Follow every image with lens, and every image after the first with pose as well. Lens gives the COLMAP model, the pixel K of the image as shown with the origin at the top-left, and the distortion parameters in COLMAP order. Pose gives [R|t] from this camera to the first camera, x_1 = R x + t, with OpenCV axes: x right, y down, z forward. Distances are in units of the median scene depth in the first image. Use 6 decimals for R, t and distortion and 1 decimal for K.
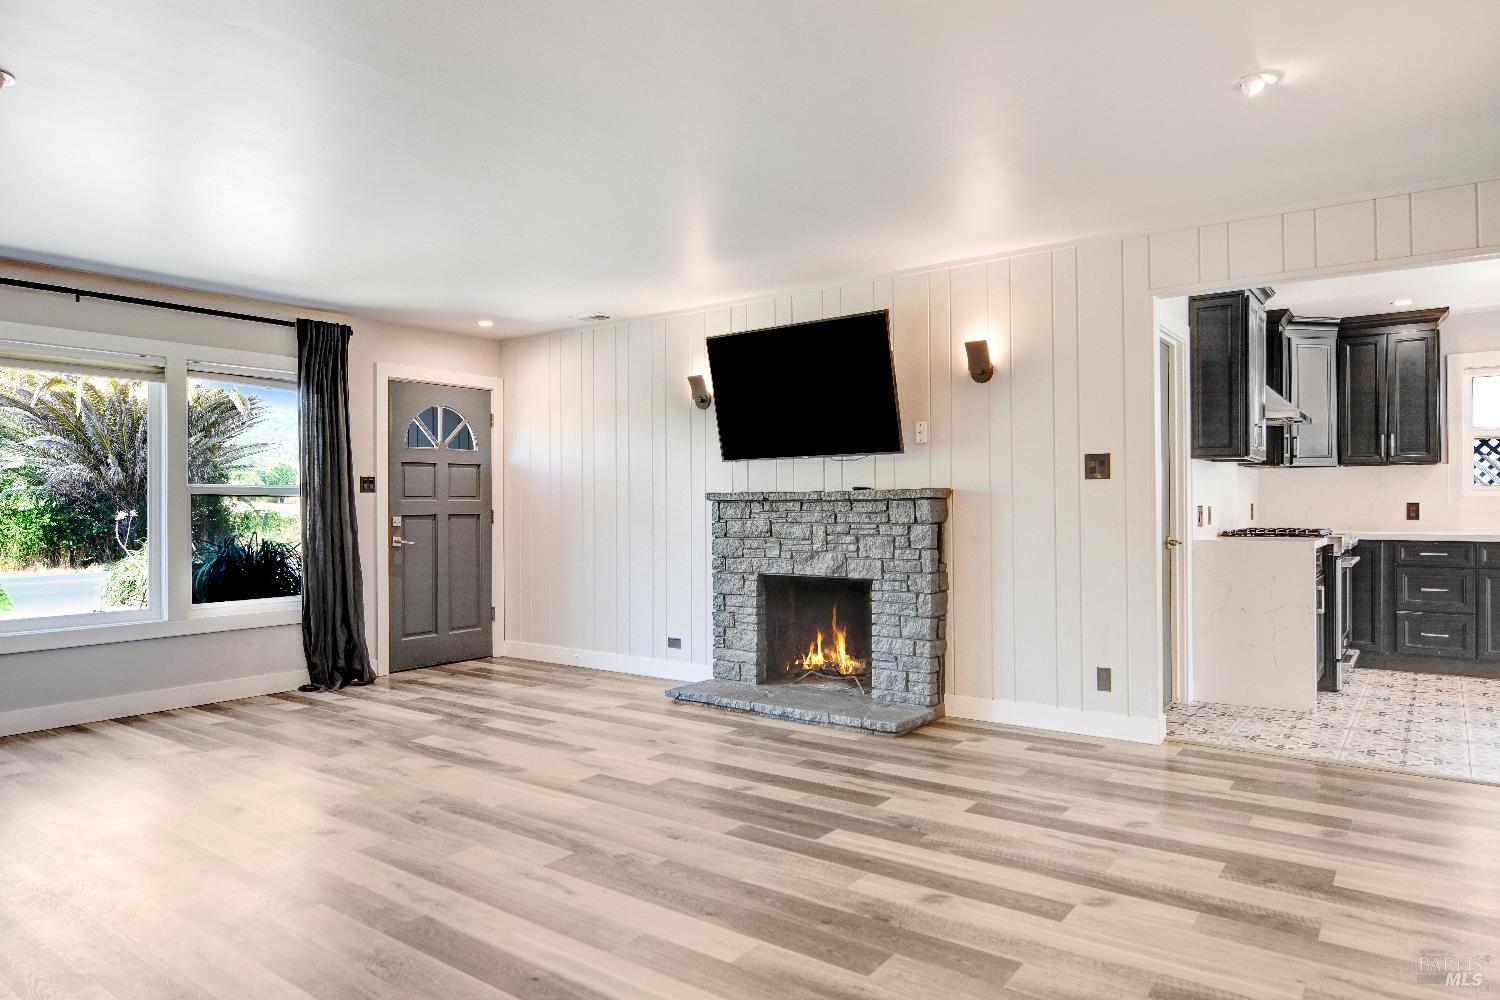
lens RADIAL K [[952.9, 0, 751.3], [0, 952.9, 507.2], [0, 0, 1]] dist [-0.022182, 0.000329]
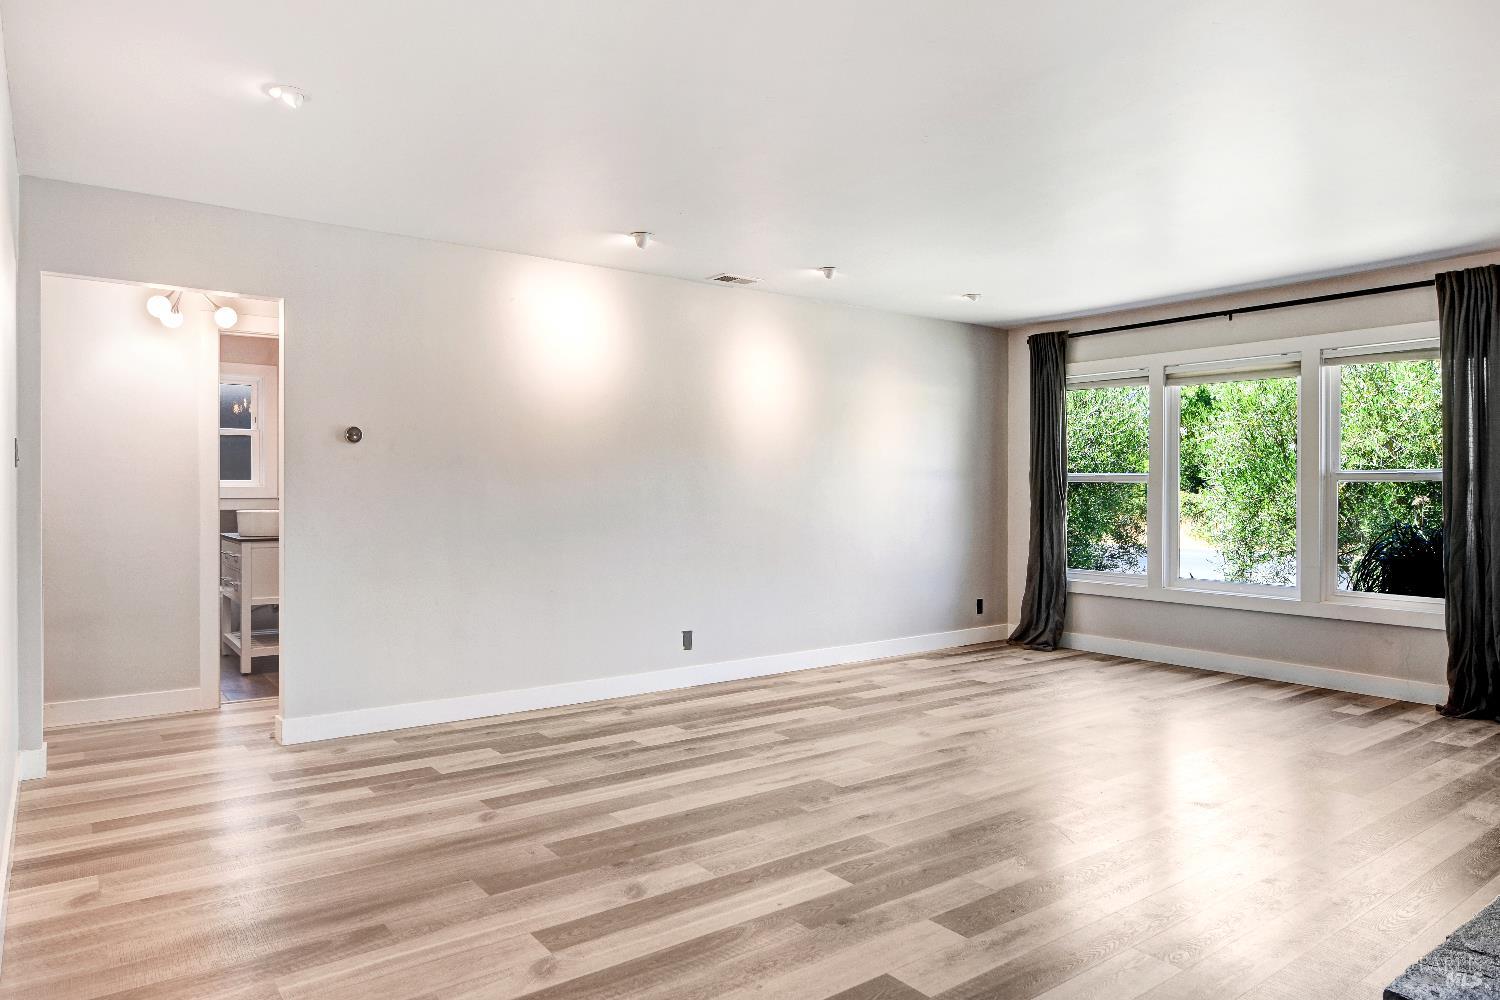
lens RADIAL K [[952.9, 0, 753.2], [0, 952.9, 493.8], [0, 0, 1]] dist [-0.022182, 0.000329]
pose [[-0.300775, 0.007005, -0.953670, 0.924015], [-0.004952, 0.999948, 0.008907, -0.009578], [0.953682, 0.007401, -0.300724, 1.188522]]
